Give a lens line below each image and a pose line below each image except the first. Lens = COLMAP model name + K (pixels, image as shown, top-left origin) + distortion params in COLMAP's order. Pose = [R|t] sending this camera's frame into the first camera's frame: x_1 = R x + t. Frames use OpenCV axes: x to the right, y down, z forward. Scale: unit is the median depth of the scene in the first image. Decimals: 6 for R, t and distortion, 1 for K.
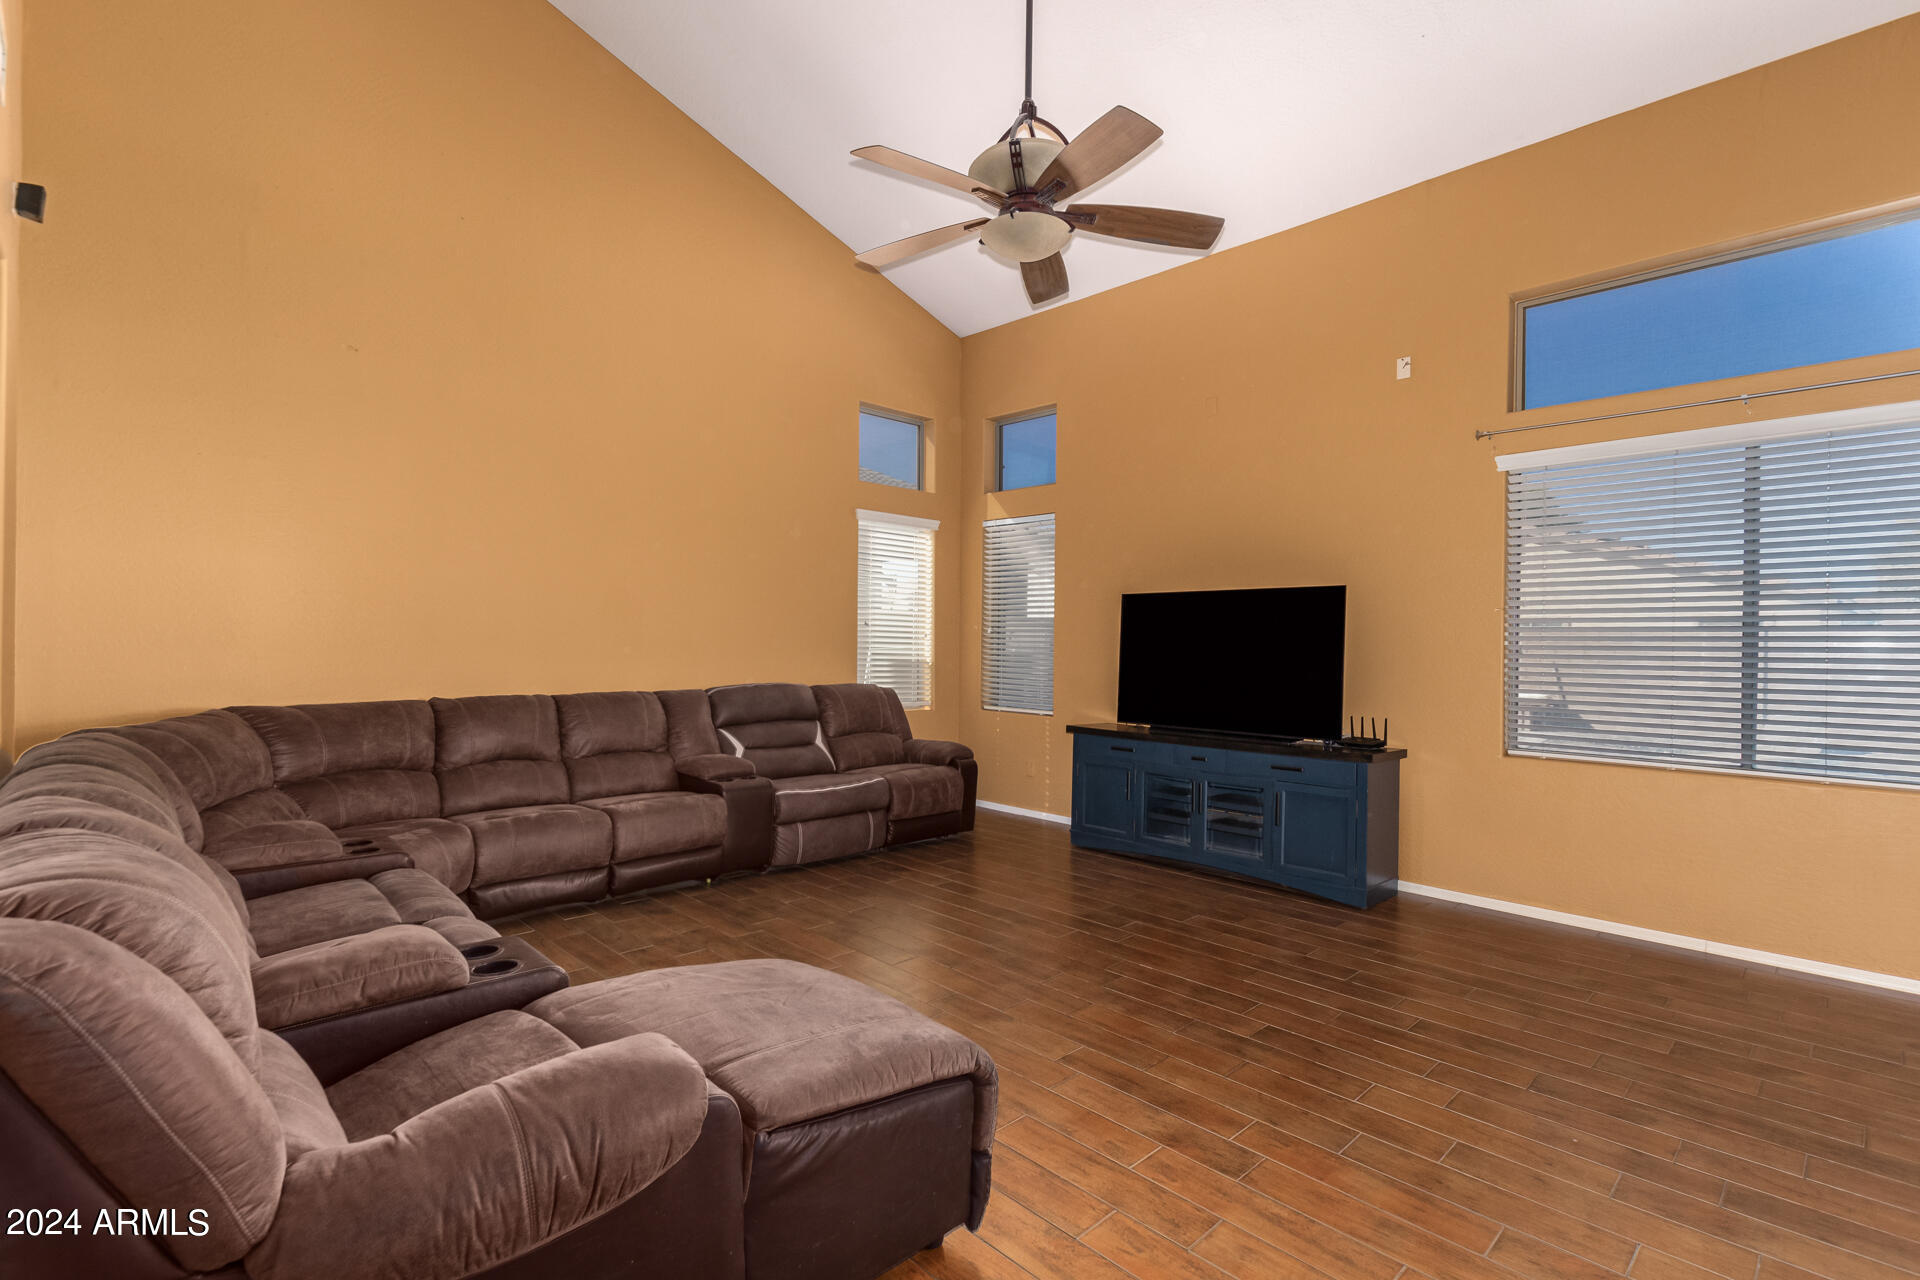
lens RADIAL K [[883.3, 0, 957.0], [0, 883.3, 634.6], [0, 0, 1]] dist [0.000543, 0.000195]
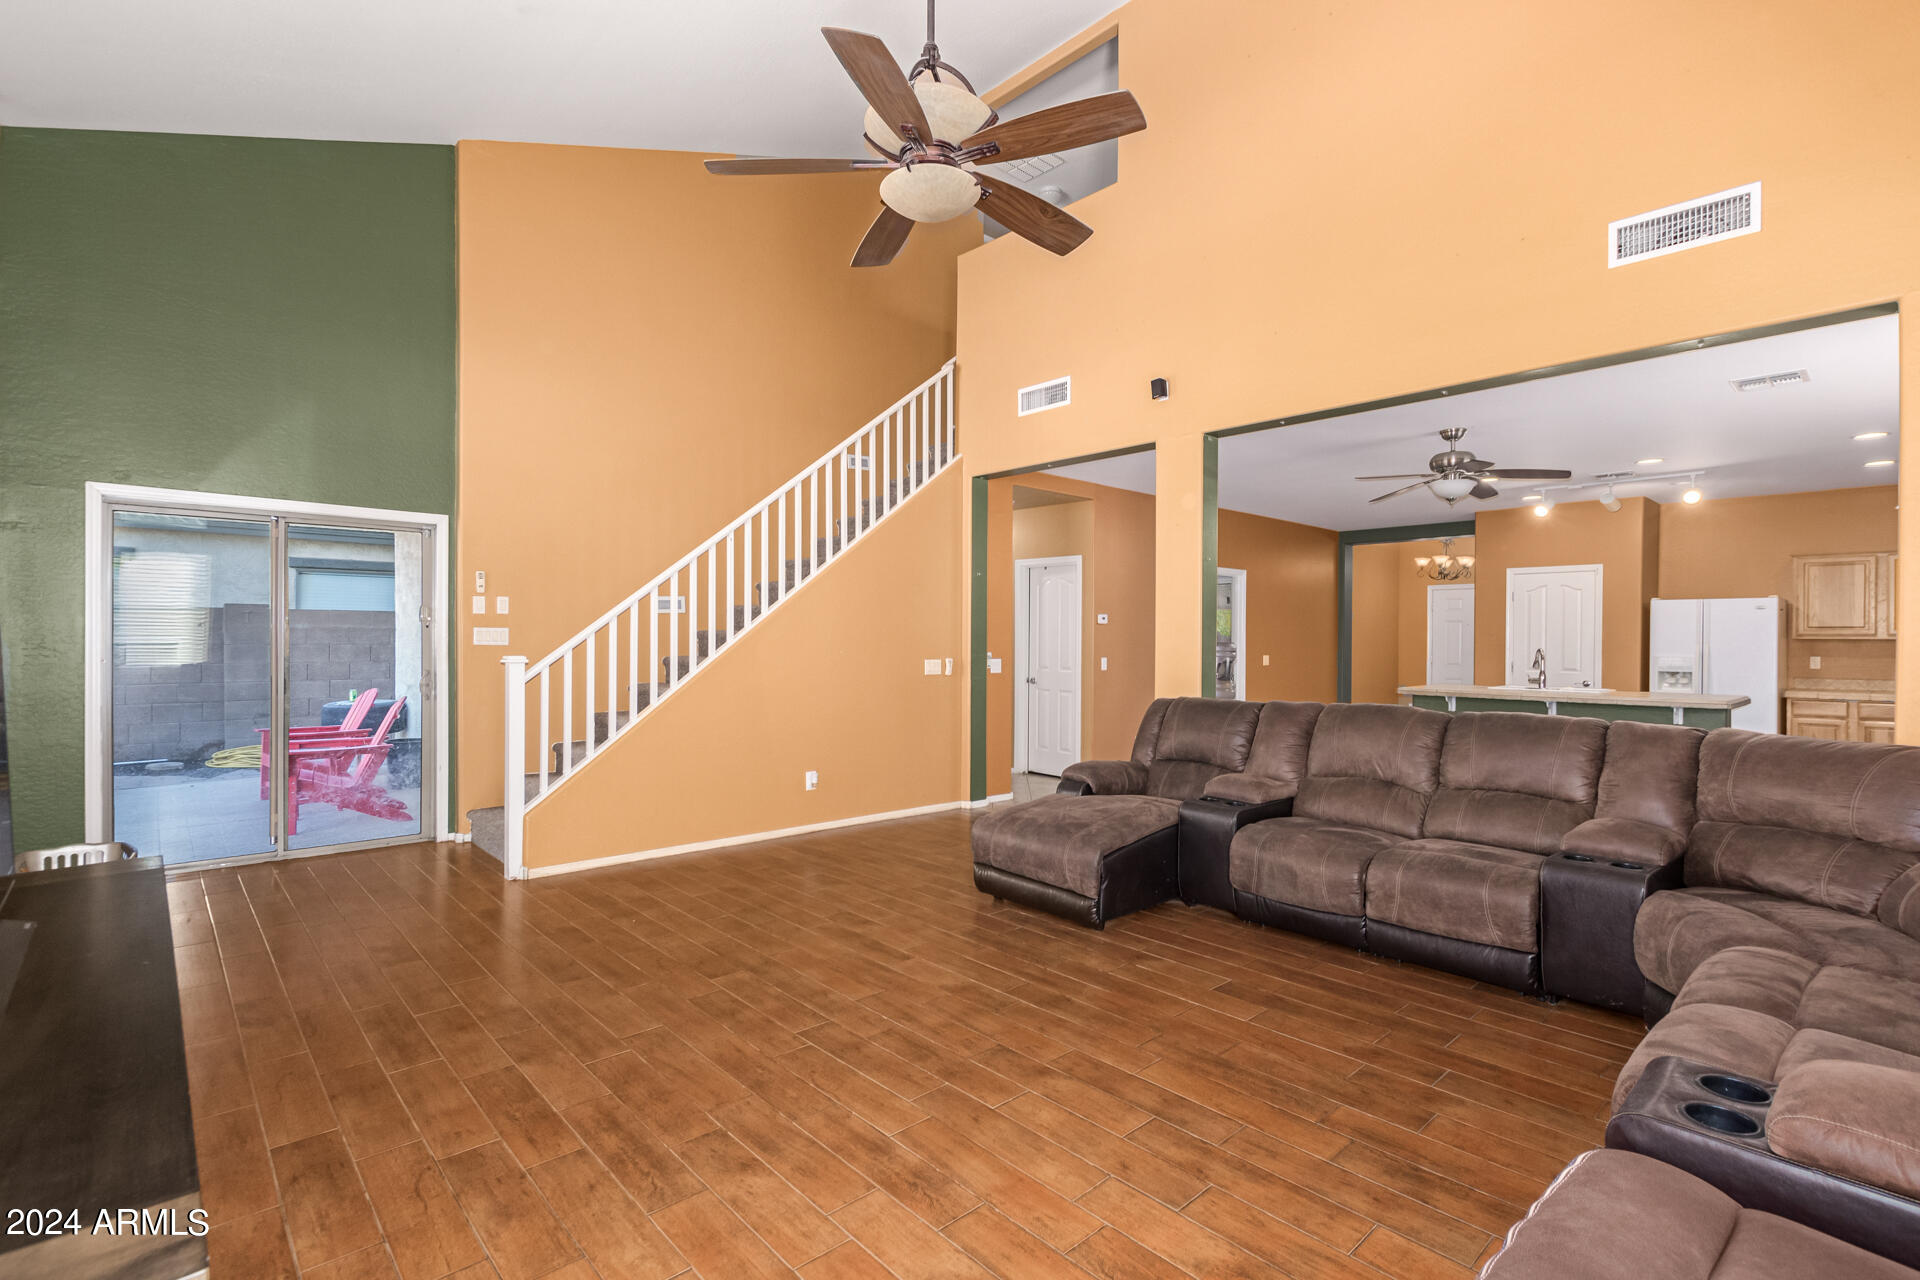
lens RADIAL K [[883.3, 0, 973.4], [0, 883.3, 643.0], [0, 0, 1]] dist [0.000543, 0.000195]
pose [[-0.999802, -0.018092, 0.008246, 0.014376], [-0.018145, 0.999815, -0.006428, 0.012849], [-0.008128, -0.006576, -0.999945, 1.478217]]
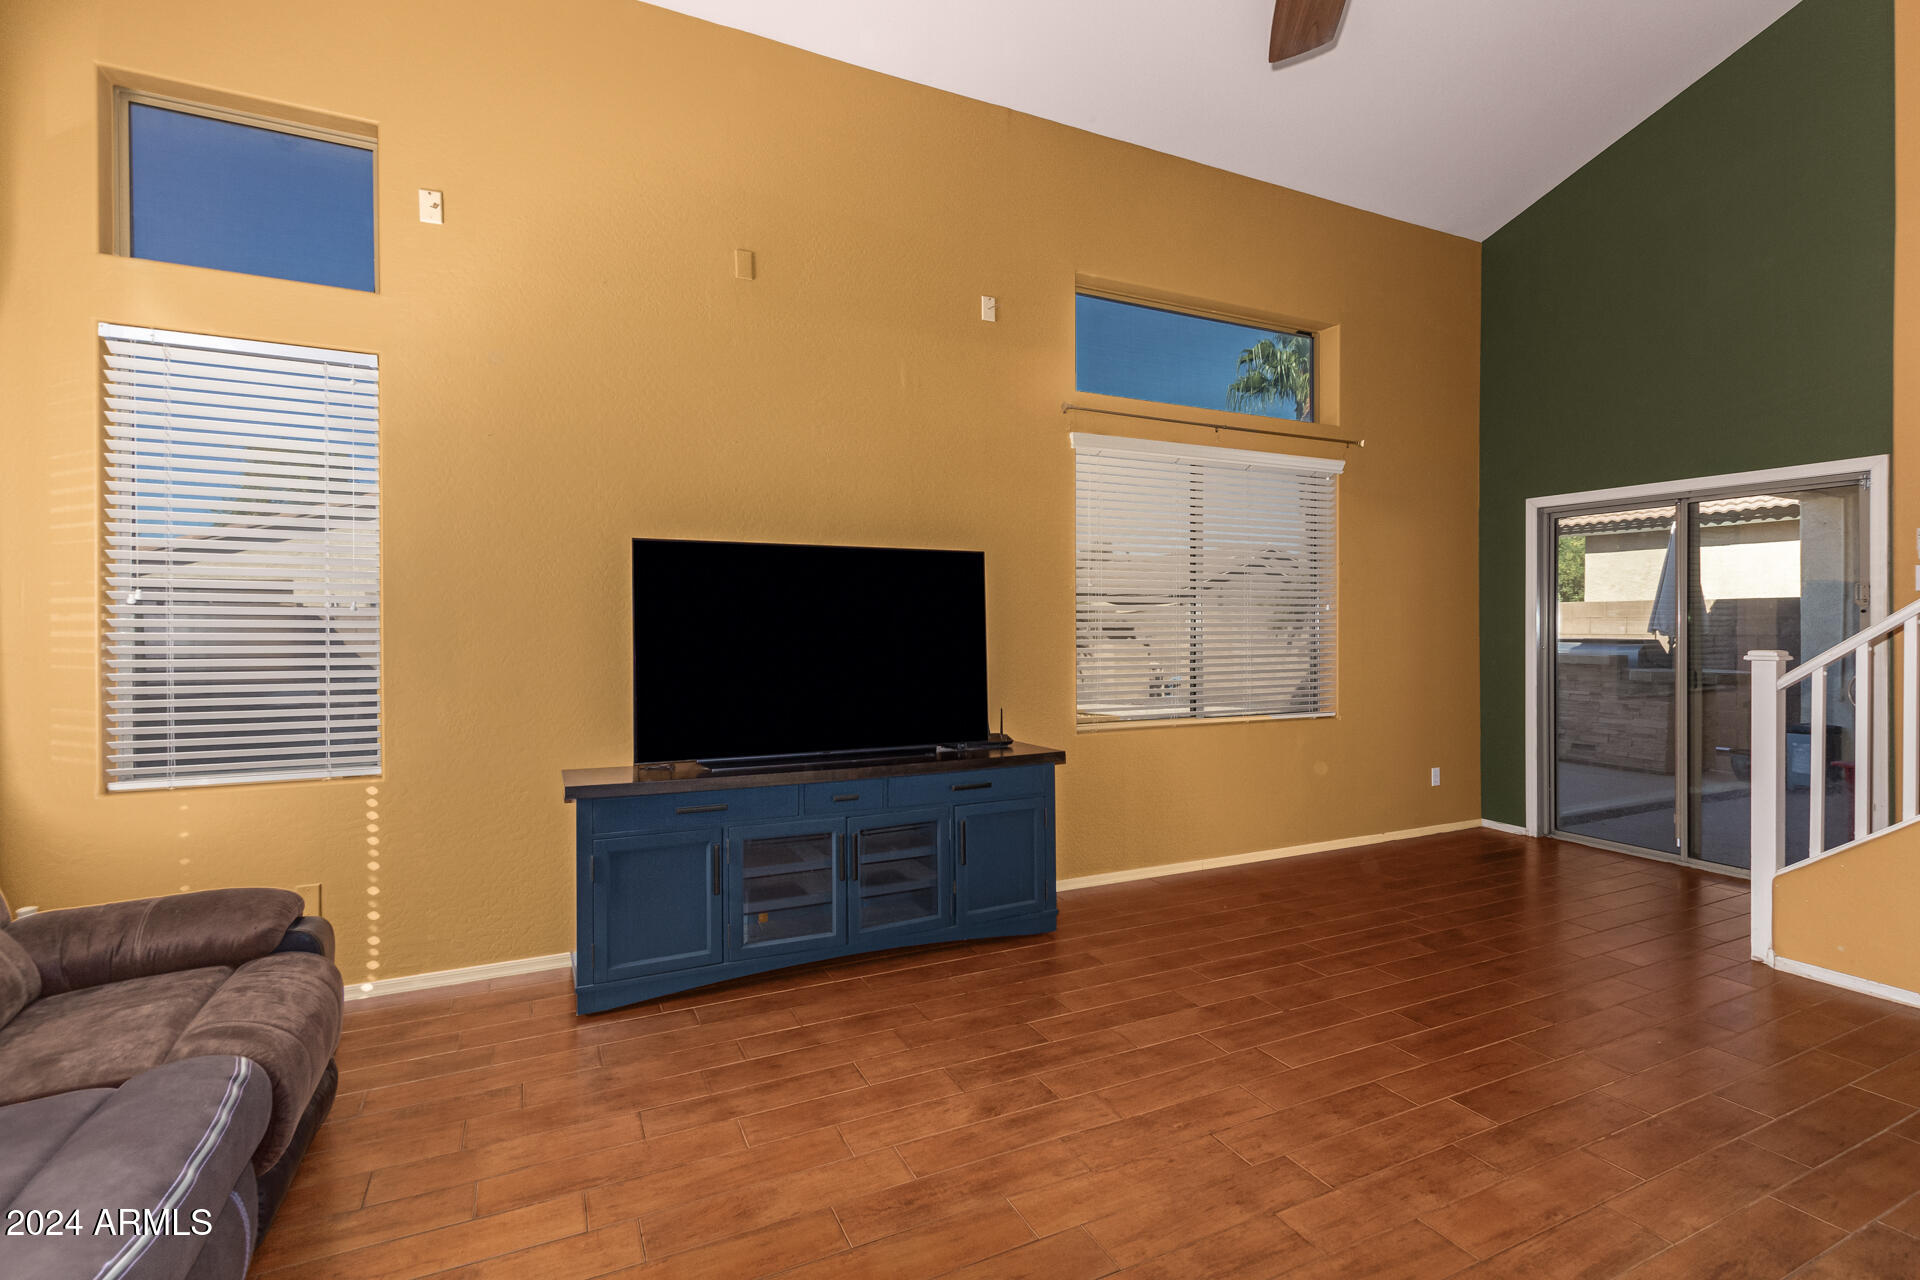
lens RADIAL K [[883.3, 0, 964.4], [0, 883.3, 639.4], [0, 0, 1]] dist [0.000543, 0.000195]
pose [[0.310111, -0.022850, 0.950426, -0.375510], [-0.004180, 0.999669, 0.025397, 0.004973], [-0.950691, -0.011849, 0.309913, 0.821495]]
